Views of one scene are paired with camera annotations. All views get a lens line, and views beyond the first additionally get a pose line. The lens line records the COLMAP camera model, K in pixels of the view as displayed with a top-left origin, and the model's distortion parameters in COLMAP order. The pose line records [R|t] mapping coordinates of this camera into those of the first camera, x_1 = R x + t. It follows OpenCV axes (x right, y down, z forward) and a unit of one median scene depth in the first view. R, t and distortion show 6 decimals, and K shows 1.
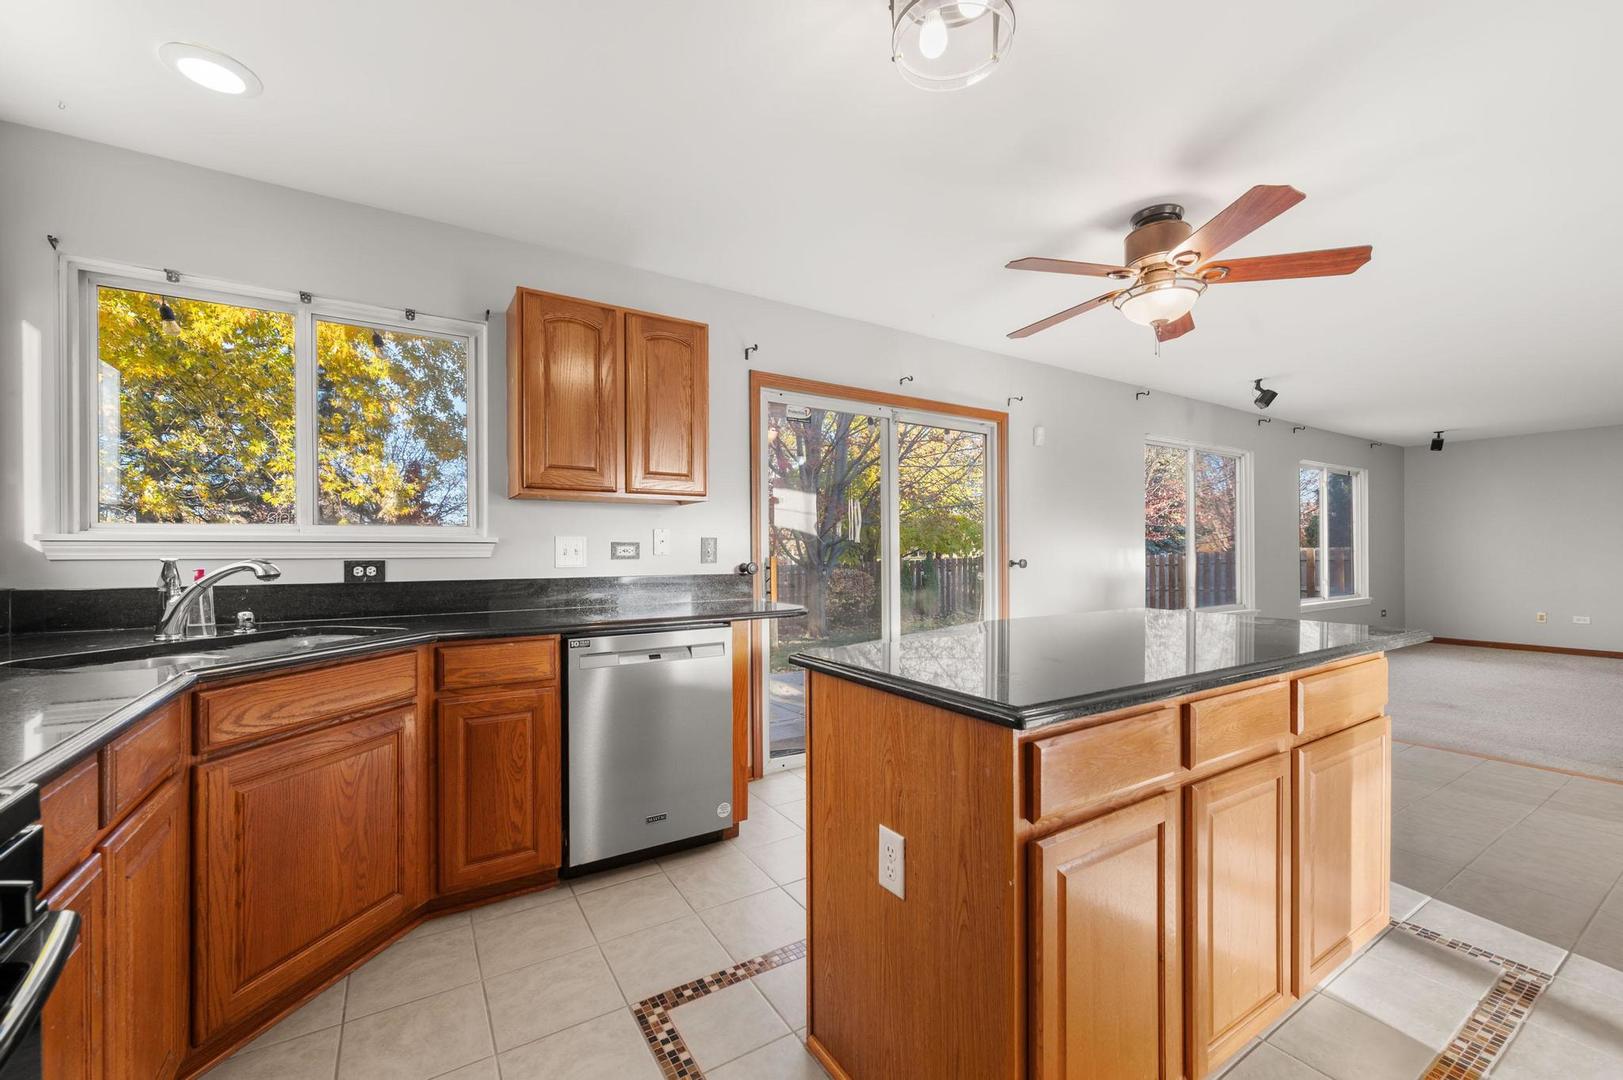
lens RADIAL K [[652.4, 0, 815.3], [0, 652.4, 550.0], [0, 0, 1]] dist [0.002469, -0.000100]
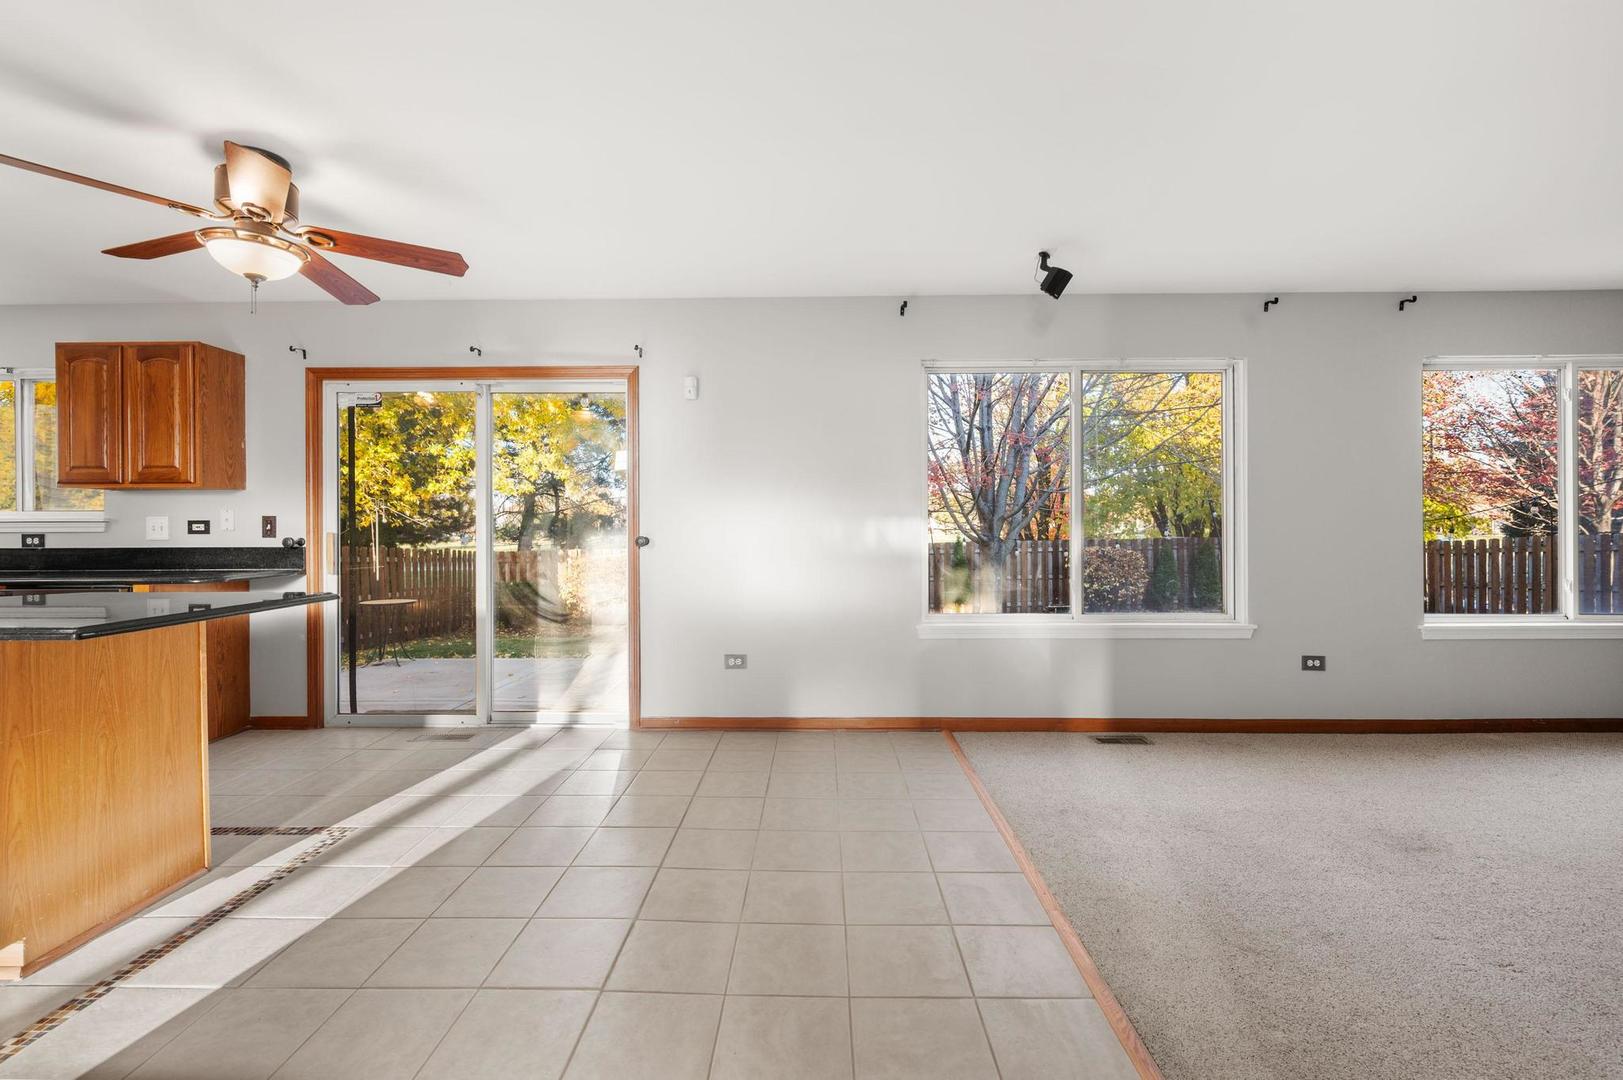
lens RADIAL K [[686.4, 0, 810.8], [0, 686.4, 534.6], [0, 0, 1]] dist [-0.004390, -0.000344]
pose [[0.836284, 0.005484, -0.548269, 1.446006], [0.003279, 0.999882, 0.015002, -0.000458], [0.548286, -0.014343, 0.836168, 0.539613]]
